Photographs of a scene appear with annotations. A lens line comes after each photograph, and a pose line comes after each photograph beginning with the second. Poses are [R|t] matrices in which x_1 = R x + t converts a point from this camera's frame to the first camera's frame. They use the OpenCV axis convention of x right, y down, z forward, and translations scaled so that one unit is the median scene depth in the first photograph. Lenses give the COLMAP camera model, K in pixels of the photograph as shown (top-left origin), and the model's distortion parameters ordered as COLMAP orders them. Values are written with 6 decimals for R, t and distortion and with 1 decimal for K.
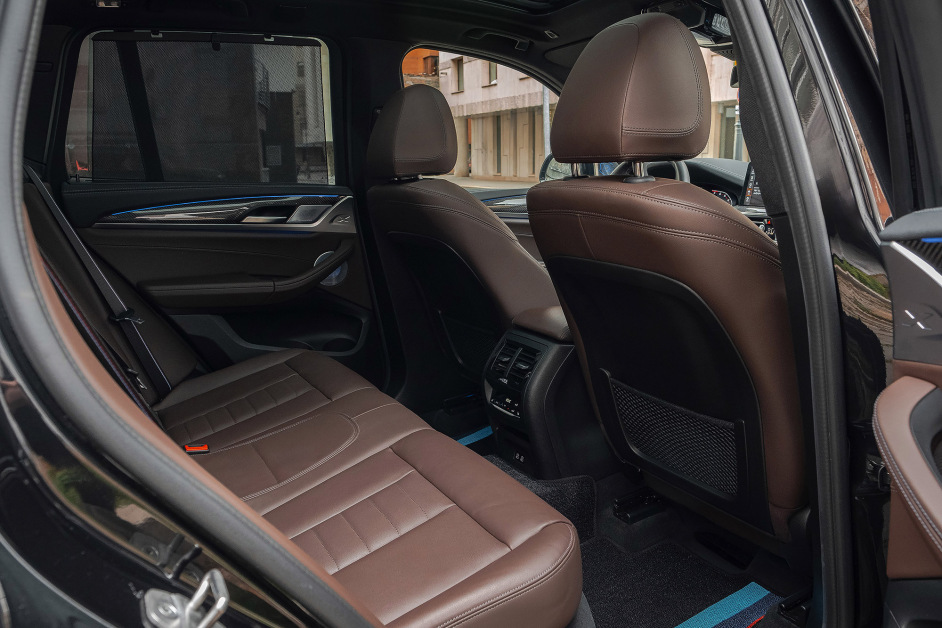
lens RADIAL K [[715.9, 0, 424.8], [0, 715.9, 313.6], [0, 0, 1]] dist [-0.037702, 0.000127]
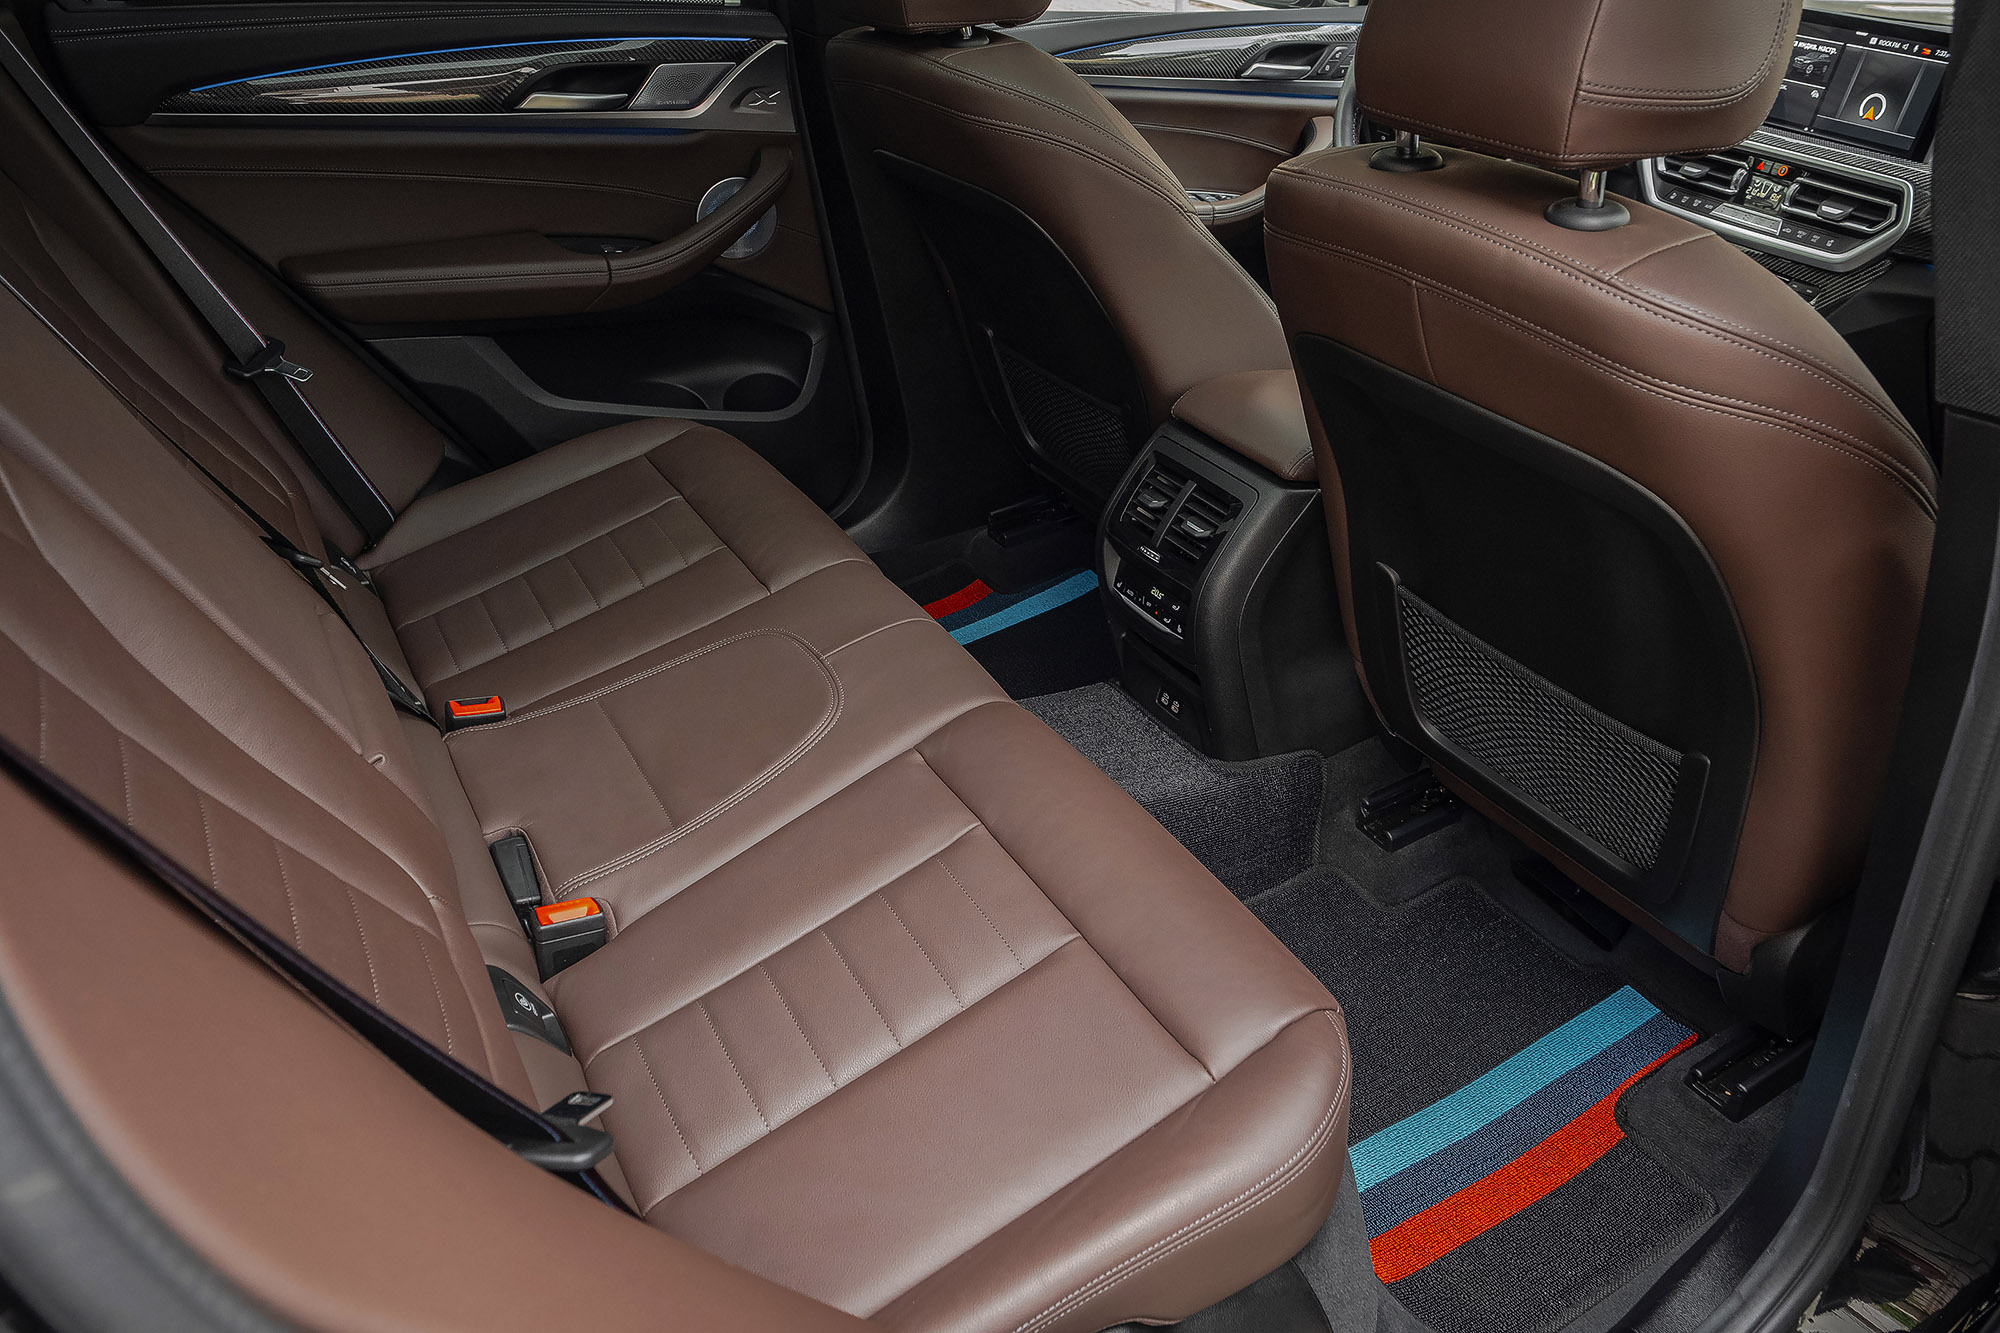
lens RADIAL K [[1424.6, 0, 1002.9], [0, 1424.6, 743.6], [0, 0, 1]] dist [-0.030880, 0.001993]
pose [[0.997610, -0.000237, 0.069094, -0.045015], [-0.024730, 0.932522, 0.360265, -0.115419], [-0.064517, -0.361113, 0.930288, 0.121035]]
